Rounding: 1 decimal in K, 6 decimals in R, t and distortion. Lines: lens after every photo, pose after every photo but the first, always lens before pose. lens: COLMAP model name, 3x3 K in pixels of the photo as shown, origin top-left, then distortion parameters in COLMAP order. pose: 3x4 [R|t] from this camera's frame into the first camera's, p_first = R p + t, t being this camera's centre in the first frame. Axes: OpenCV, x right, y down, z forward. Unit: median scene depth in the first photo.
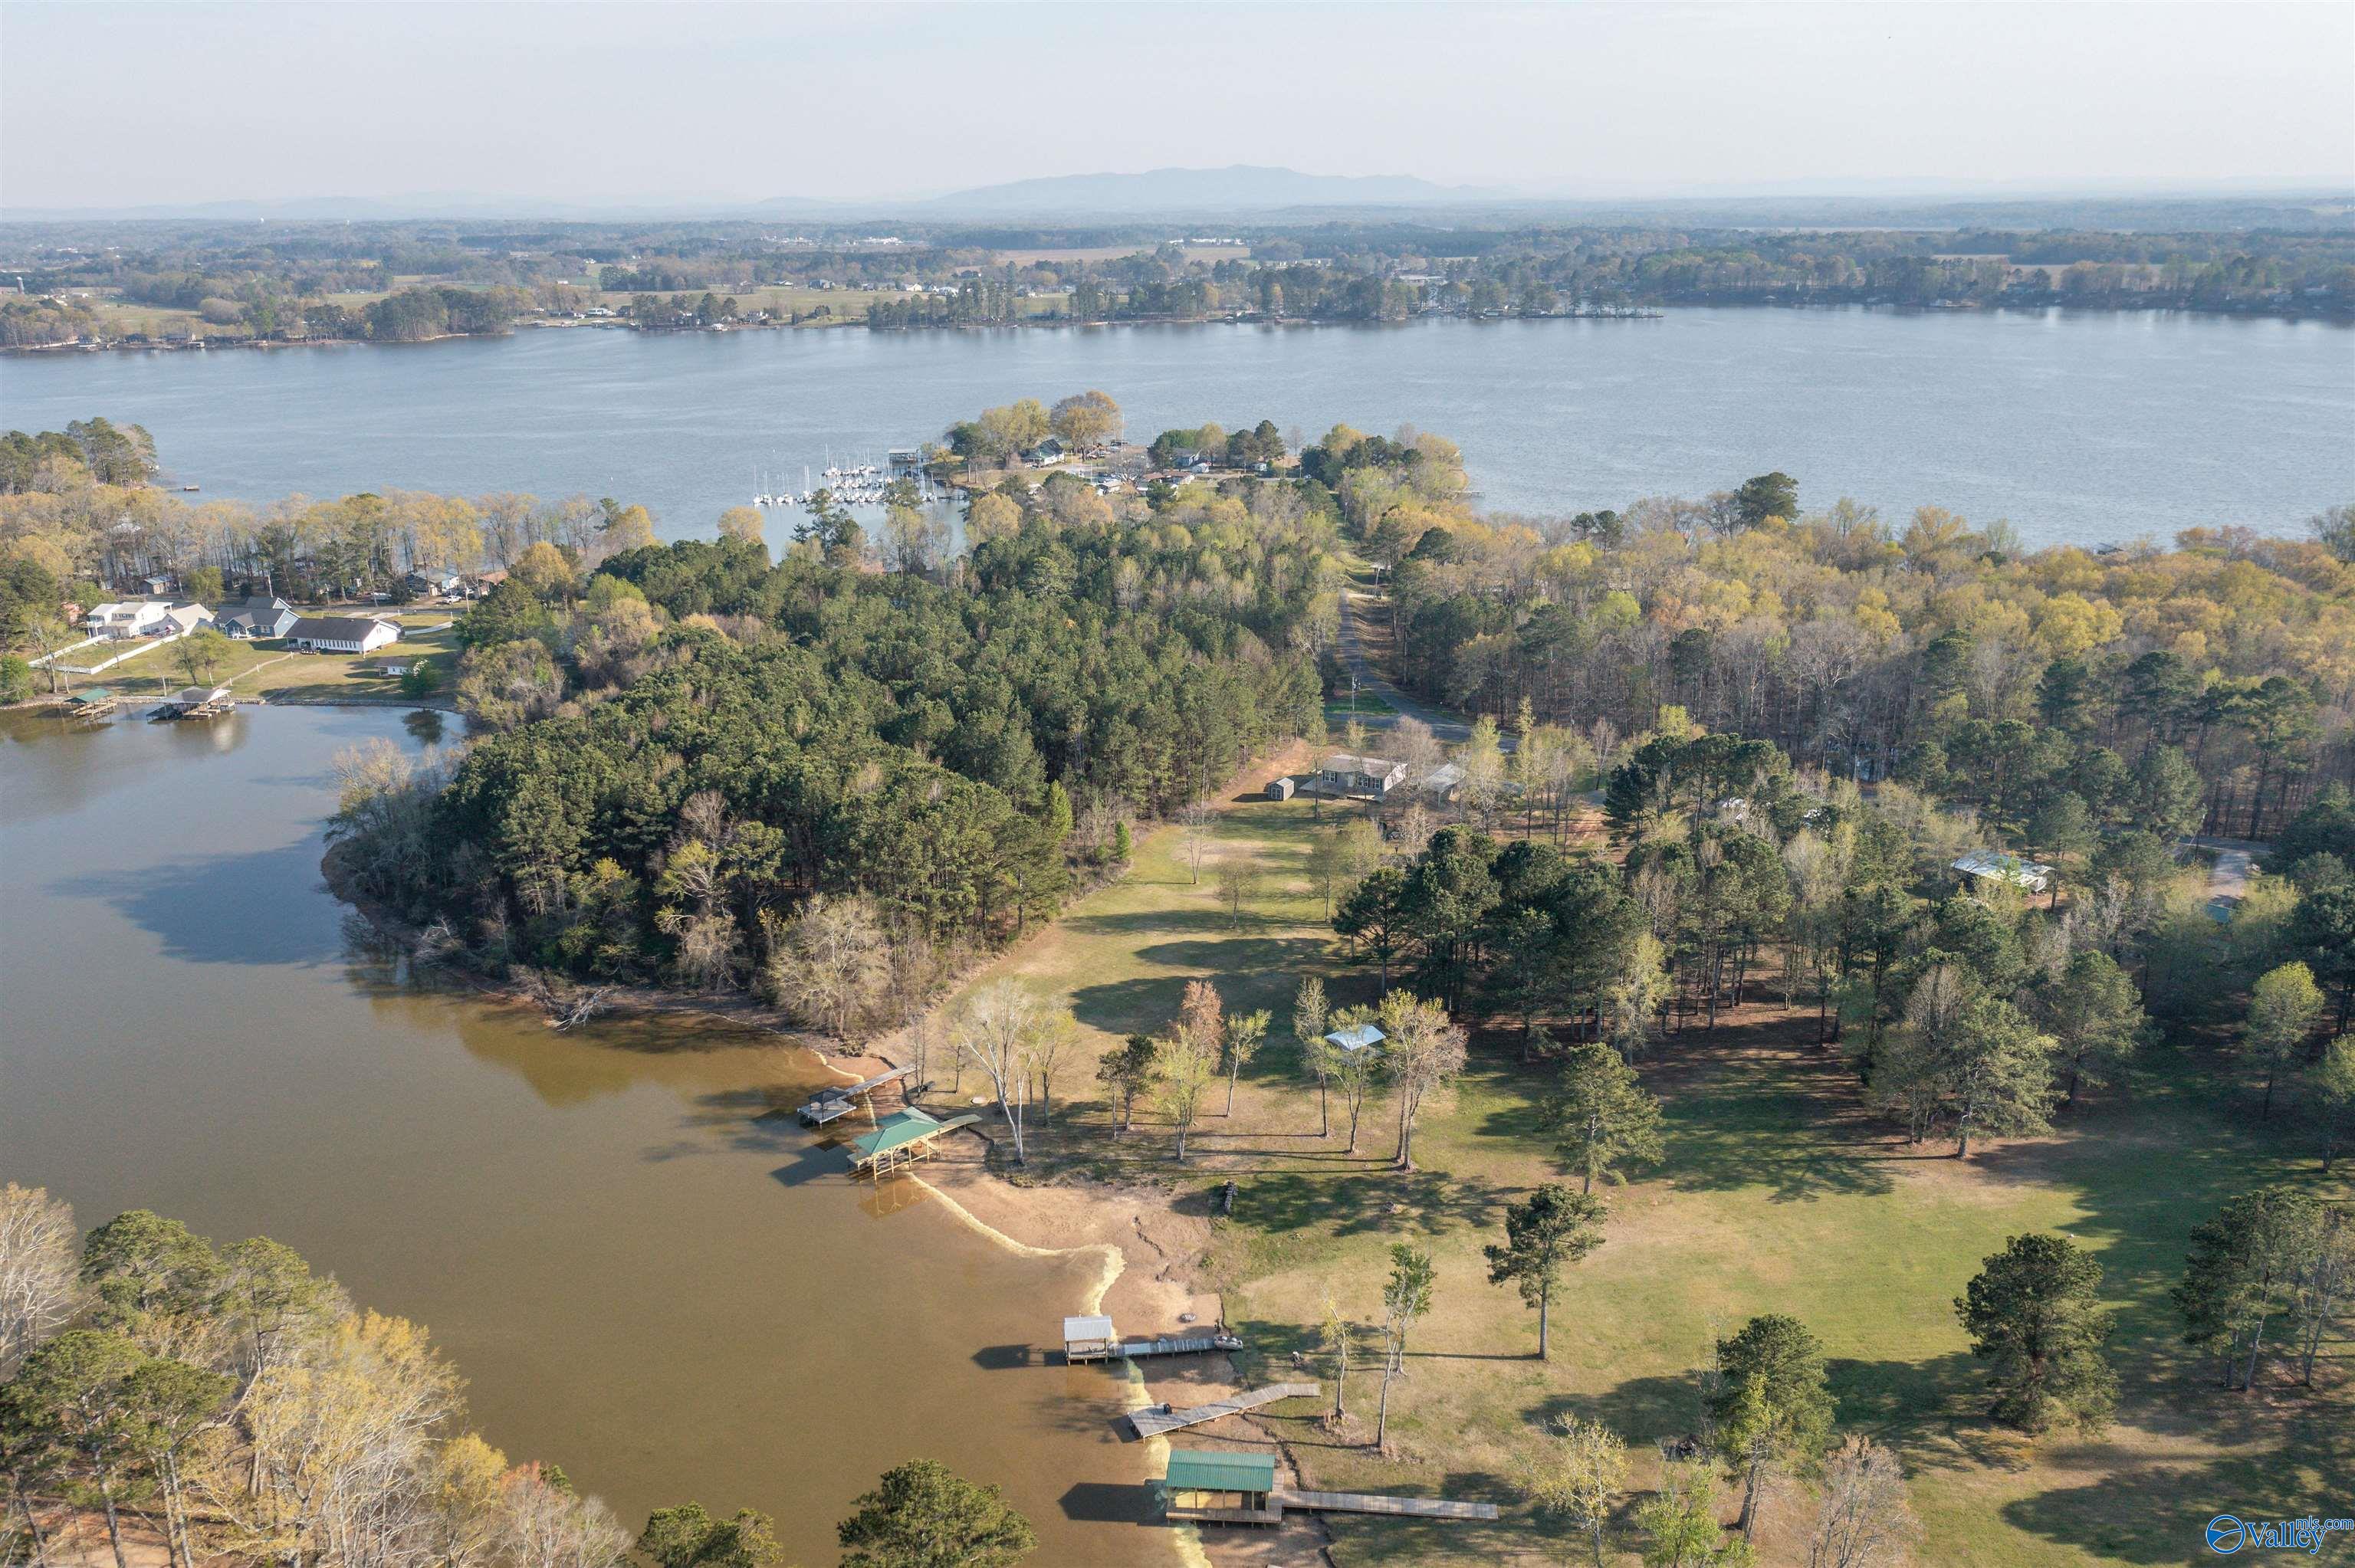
lens RADIAL K [[1918.3, 0, 1145.5], [0, 1918.3, 764.7], [0, 0, 1]] dist [-0.017466, 0.010563]
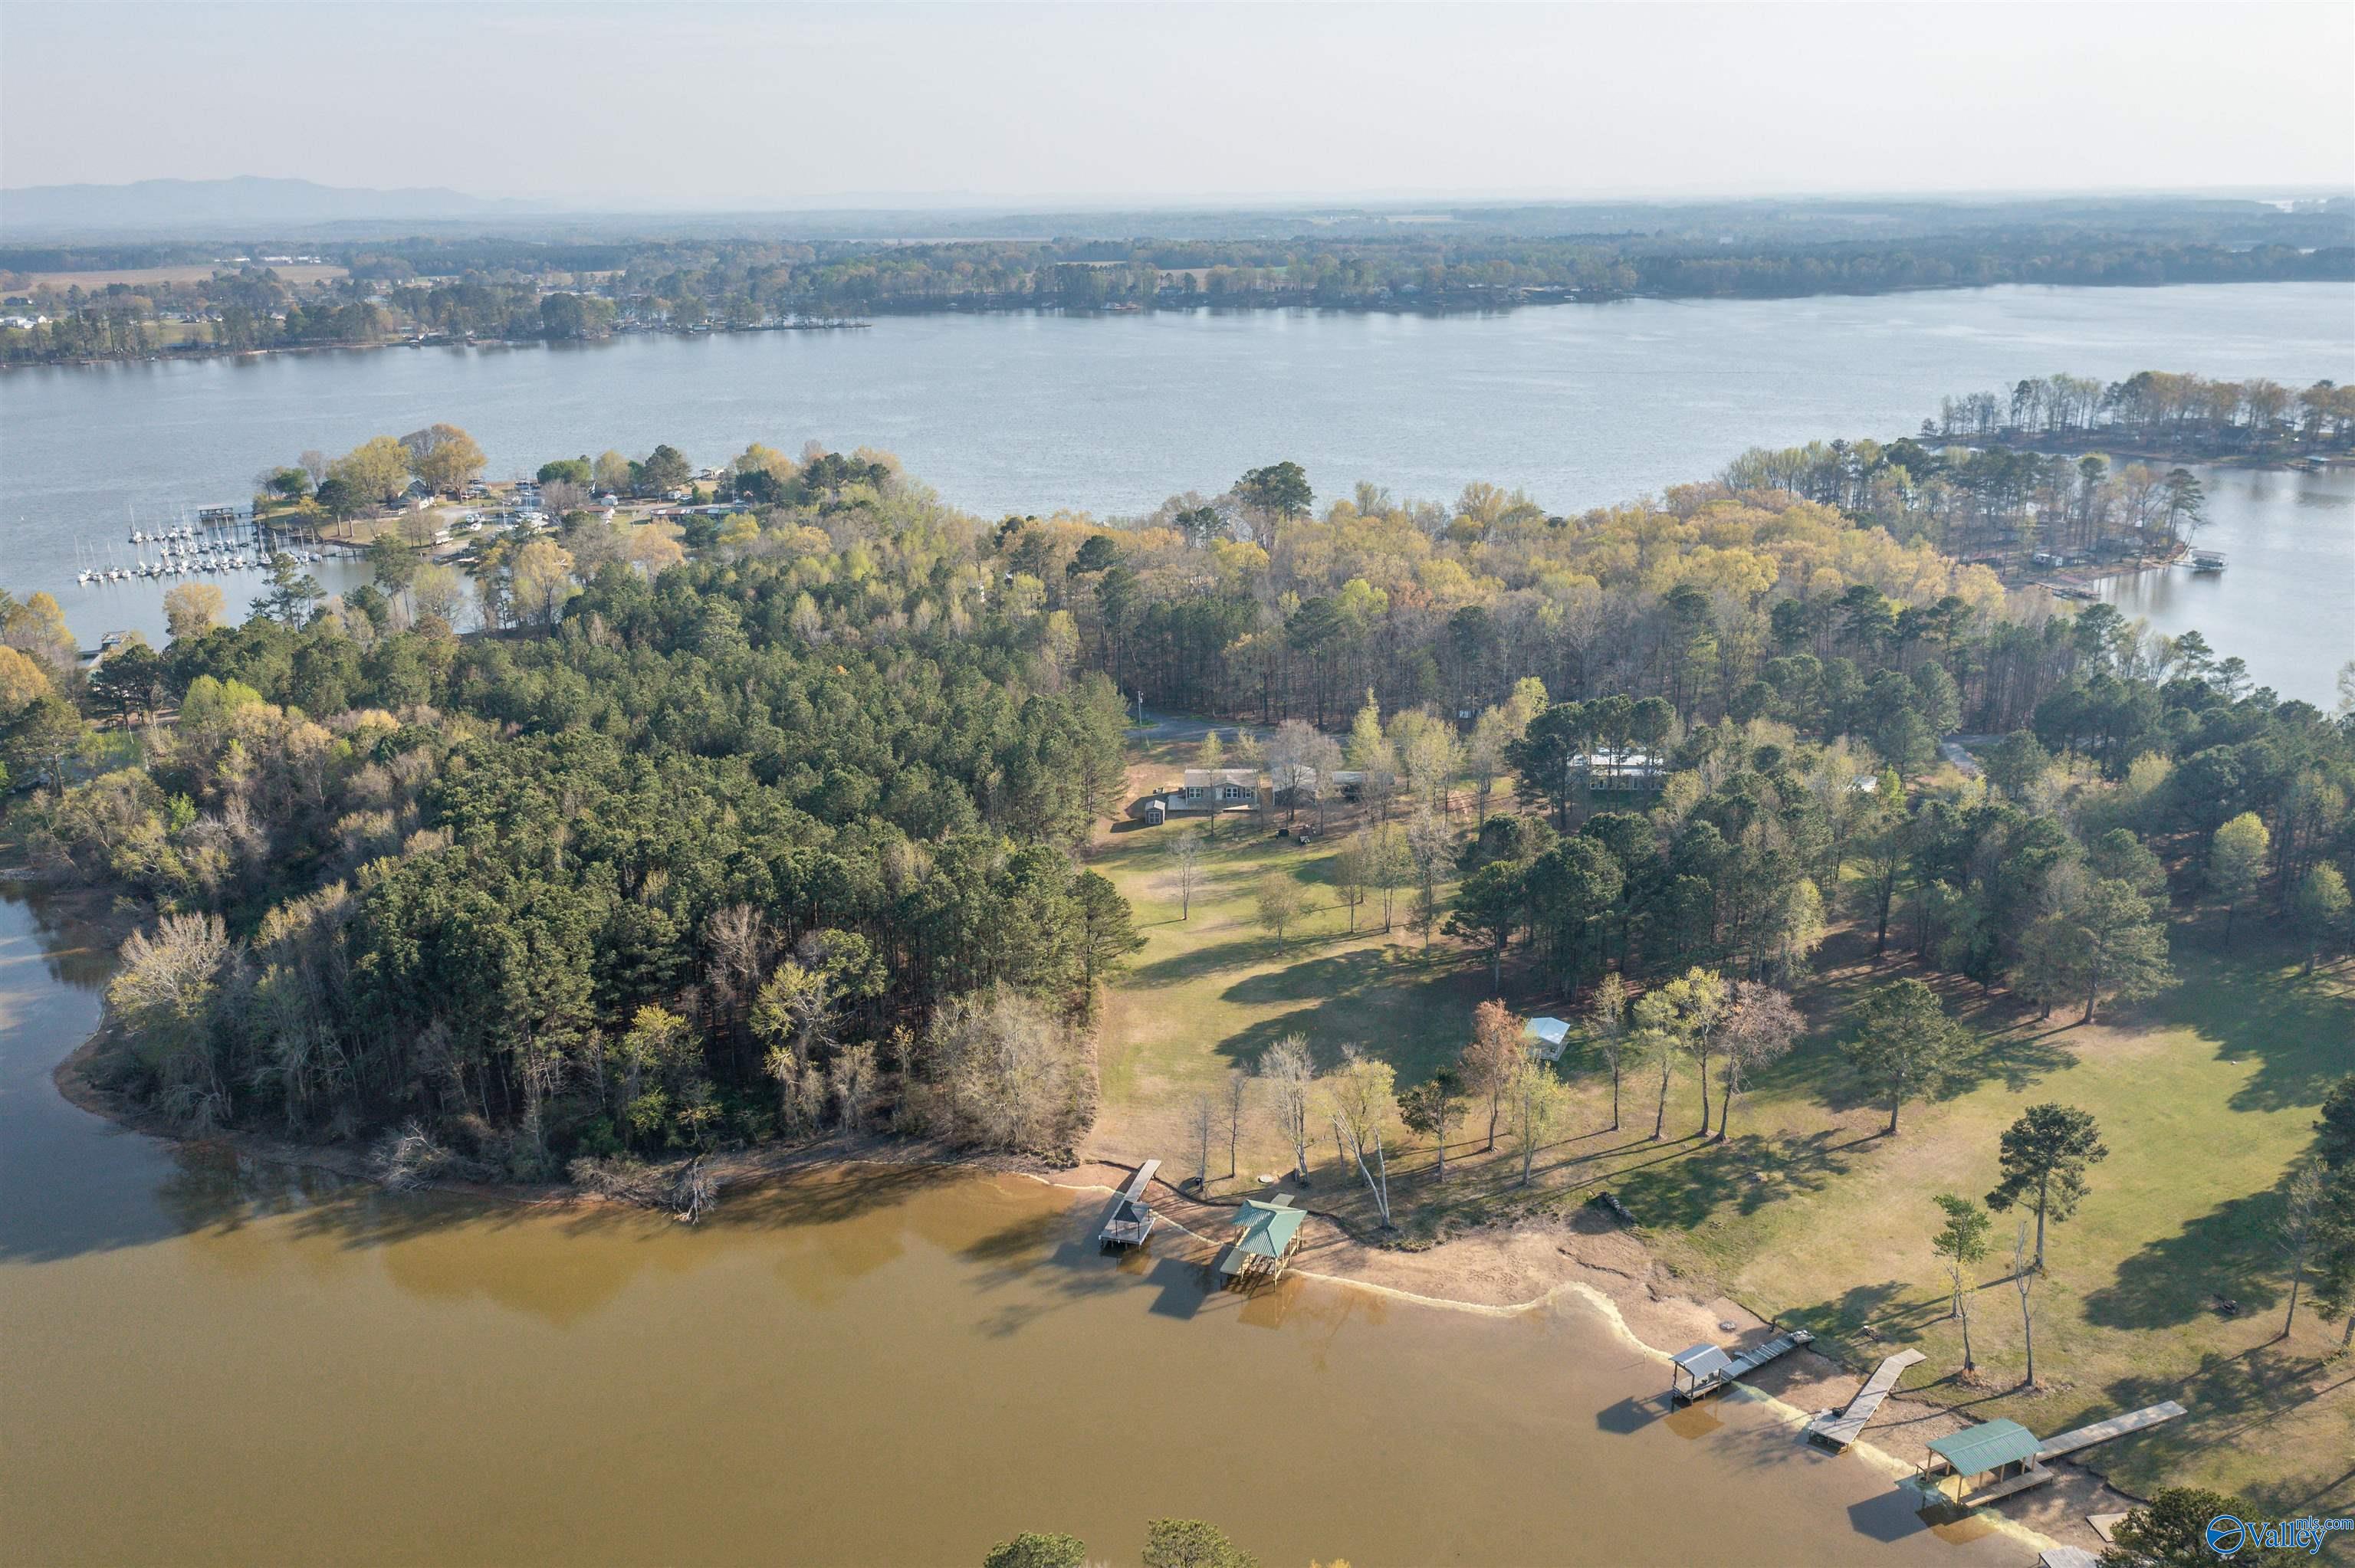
lens RADIAL K [[1918.3, 0, 1145.5], [0, 1918.3, 764.7], [0, 0, 1]] dist [-0.017466, 0.010563]
pose [[0.874839, -0.132992, 0.465800, -0.212106], [0.136310, 0.990305, 0.026735, -0.020953], [-0.464840, 0.040104, 0.884486, 0.082111]]
